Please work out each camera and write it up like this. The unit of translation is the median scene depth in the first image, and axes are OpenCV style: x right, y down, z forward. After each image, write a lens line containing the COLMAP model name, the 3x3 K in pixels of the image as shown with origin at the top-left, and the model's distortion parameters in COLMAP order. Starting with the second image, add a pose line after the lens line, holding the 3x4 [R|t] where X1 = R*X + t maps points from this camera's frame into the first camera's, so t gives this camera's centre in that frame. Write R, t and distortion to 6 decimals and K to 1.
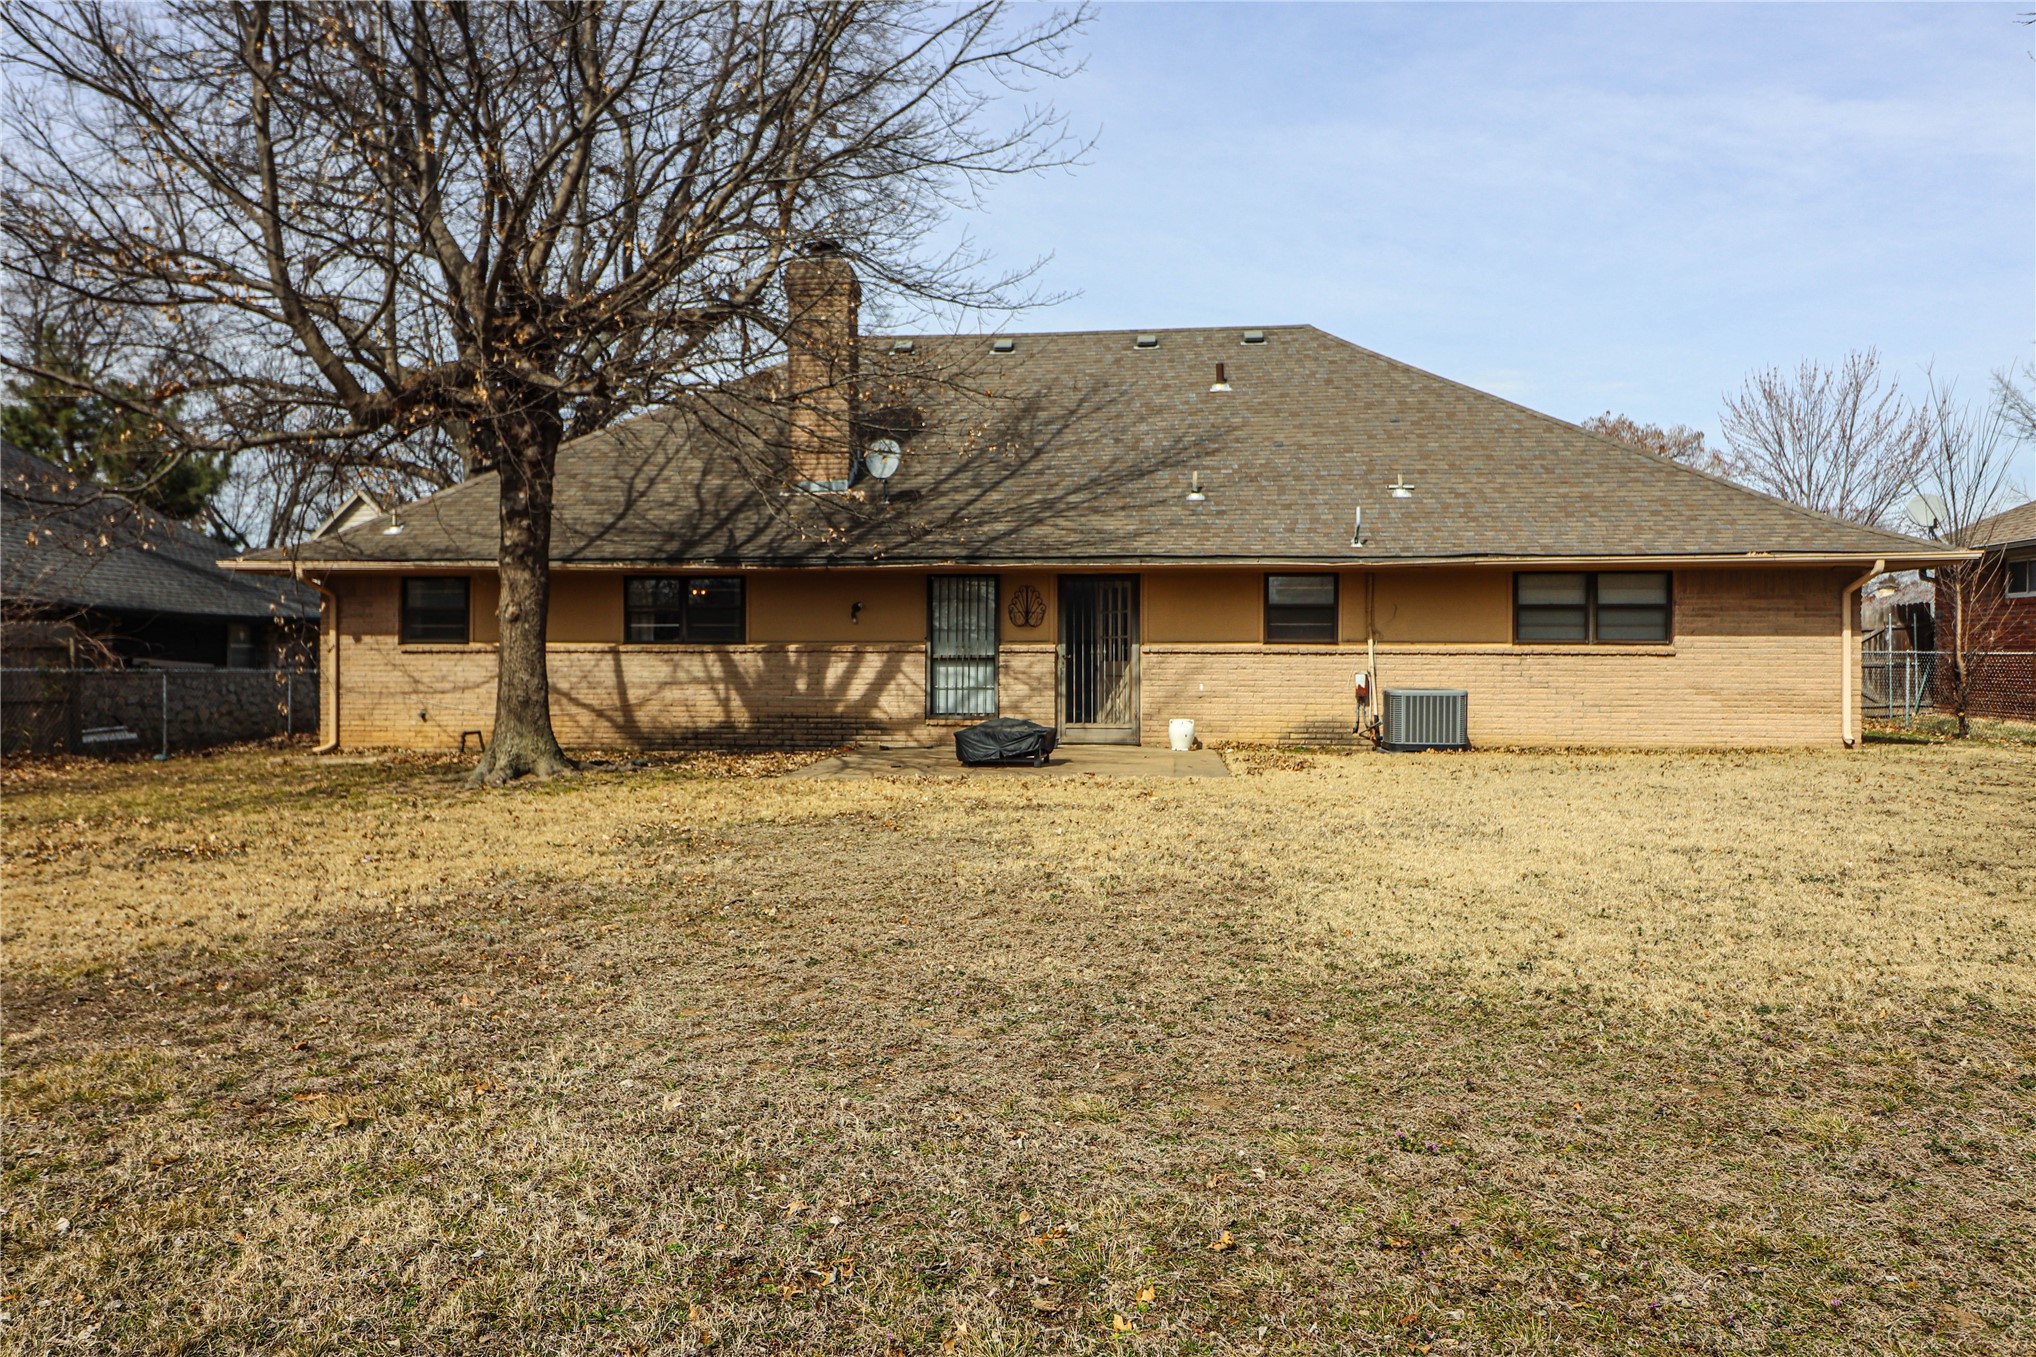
lens RADIAL K [[1363.4, 0, 1050.1], [0, 1363.4, 628.0], [0, 0, 1]] dist [0.002115, 0.000927]
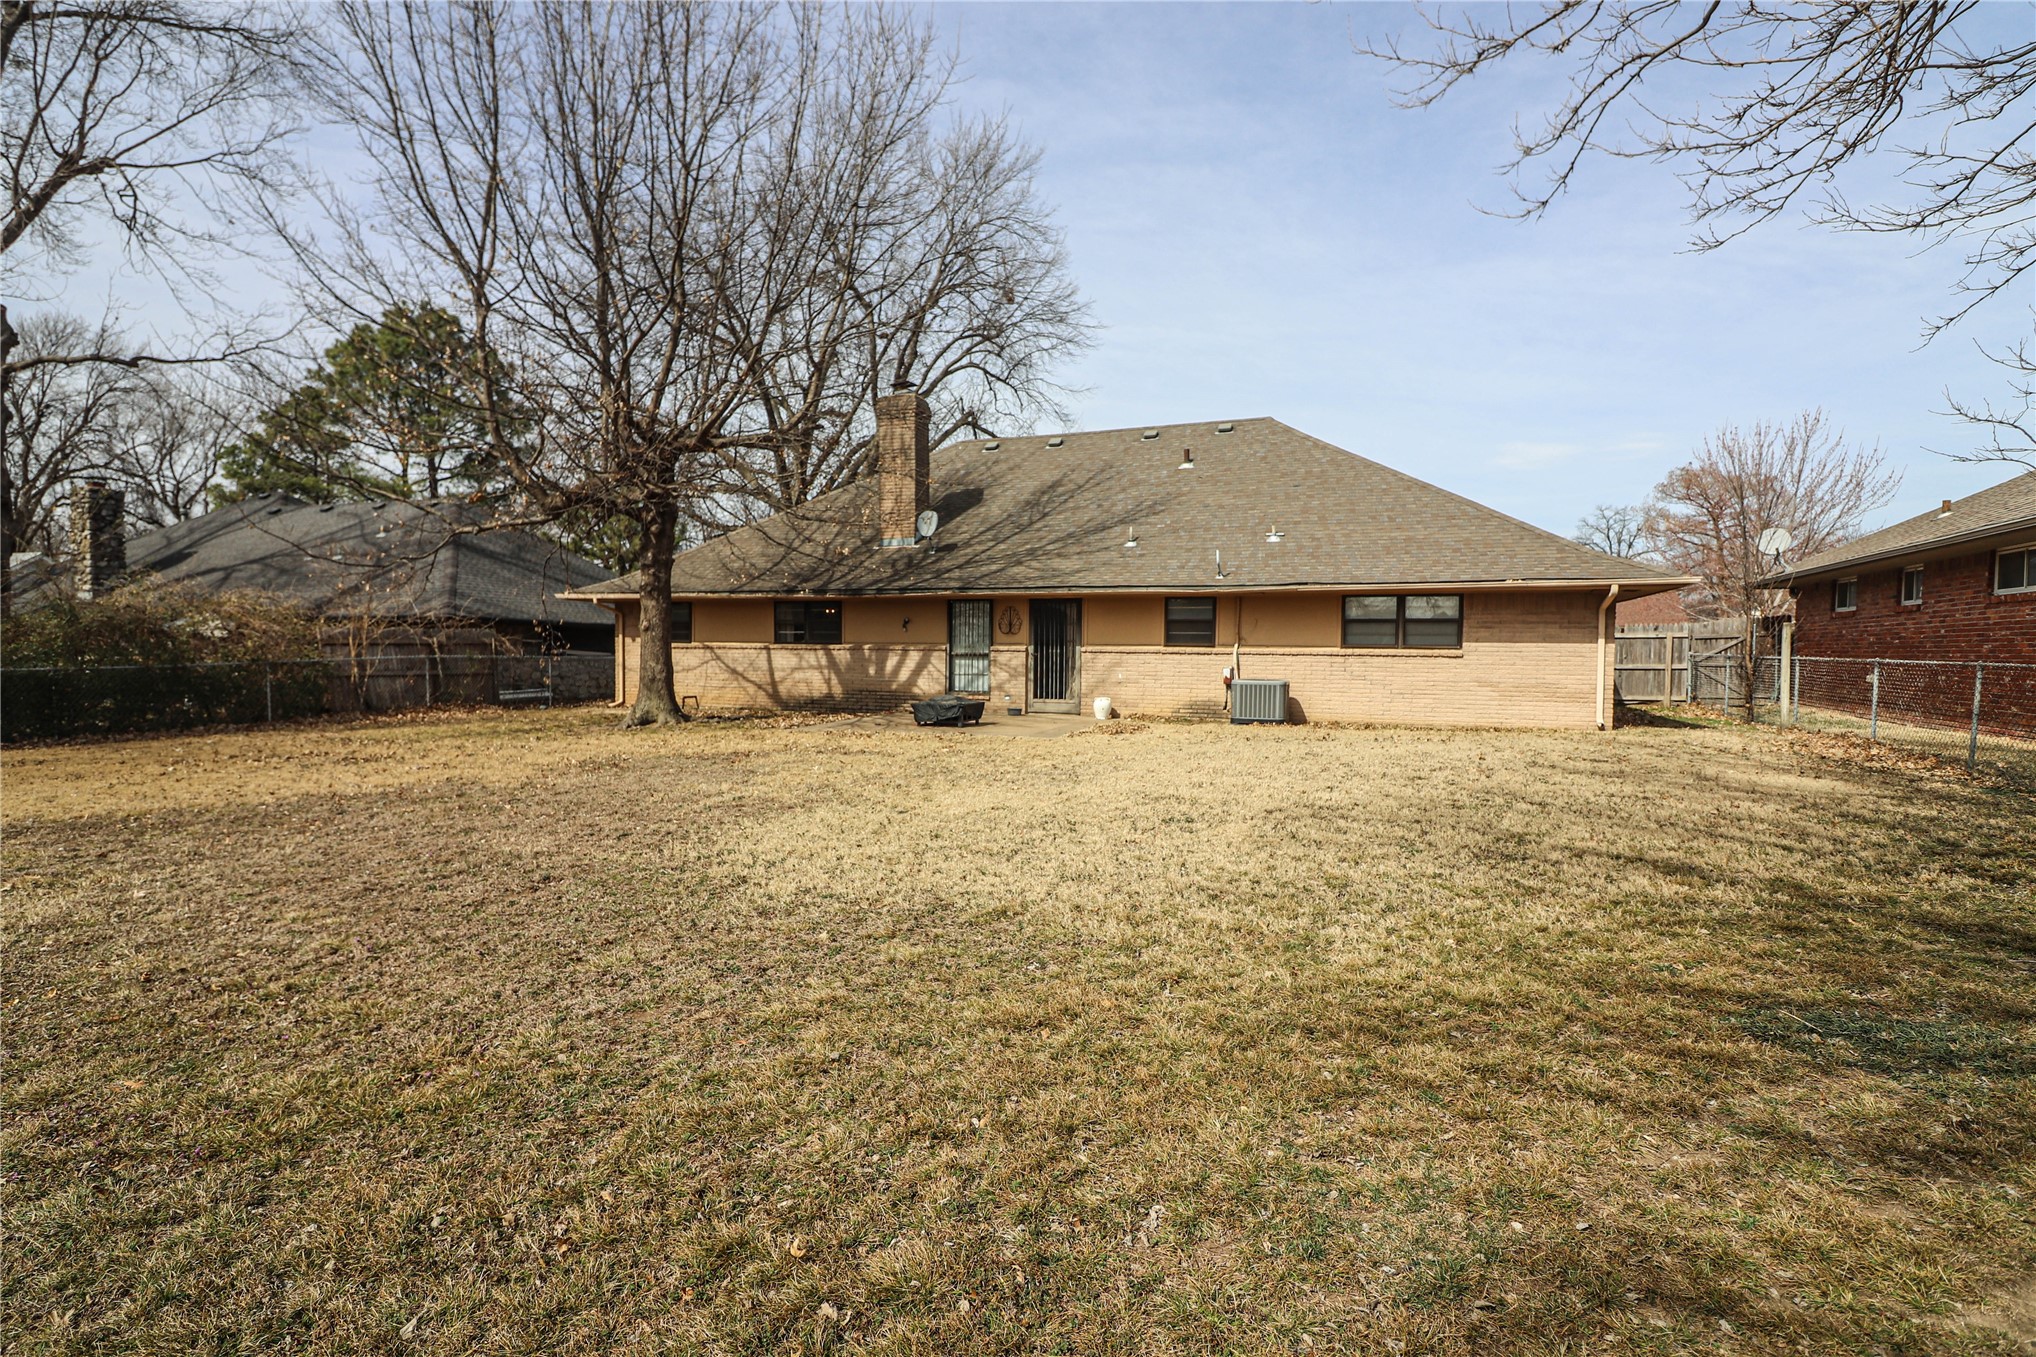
lens RADIAL K [[955.5, 0, 1047.7], [0, 955.5, 635.0], [0, 0, 1]] dist [-0.001293, -0.007555]
pose [[0.967976, 0.003715, -0.251015, 0.288107], [-0.002323, 0.999980, 0.005841, -0.006013], [0.251031, -0.005071, 0.967966, -0.005769]]
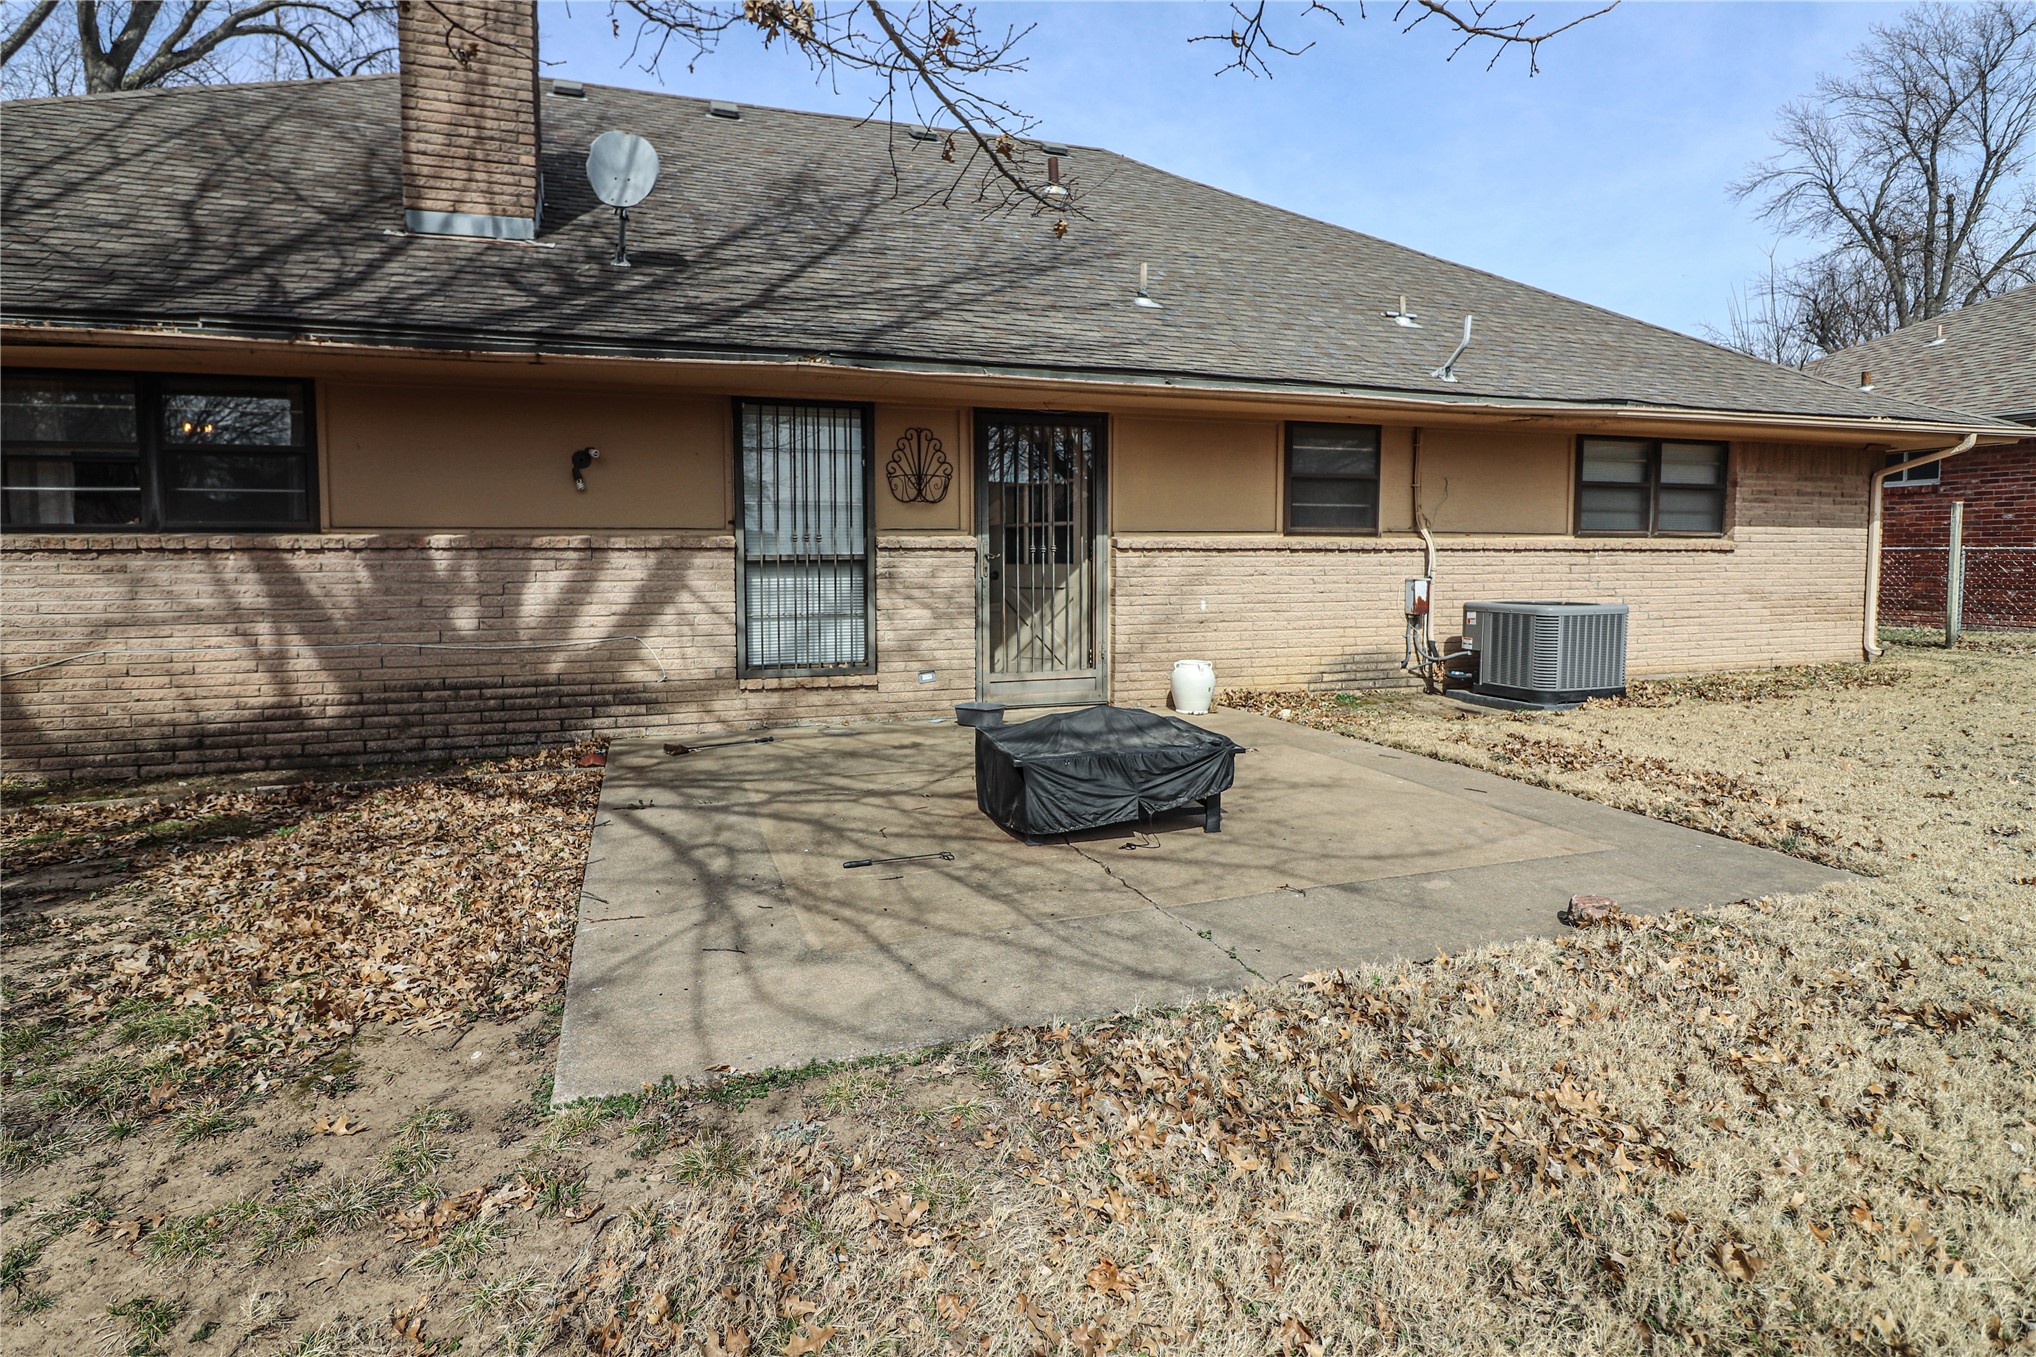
lens RADIAL K [[976.1, 0, 967.8], [0, 976.1, 604.6], [0, 0, 1]] dist [-0.009080, -0.001253]
pose [[0.925678, -0.023927, 0.377554, -0.149692], [-0.005038, 0.997130, 0.075545, 0.010357], [-0.378278, -0.071832, 0.922901, 0.628871]]
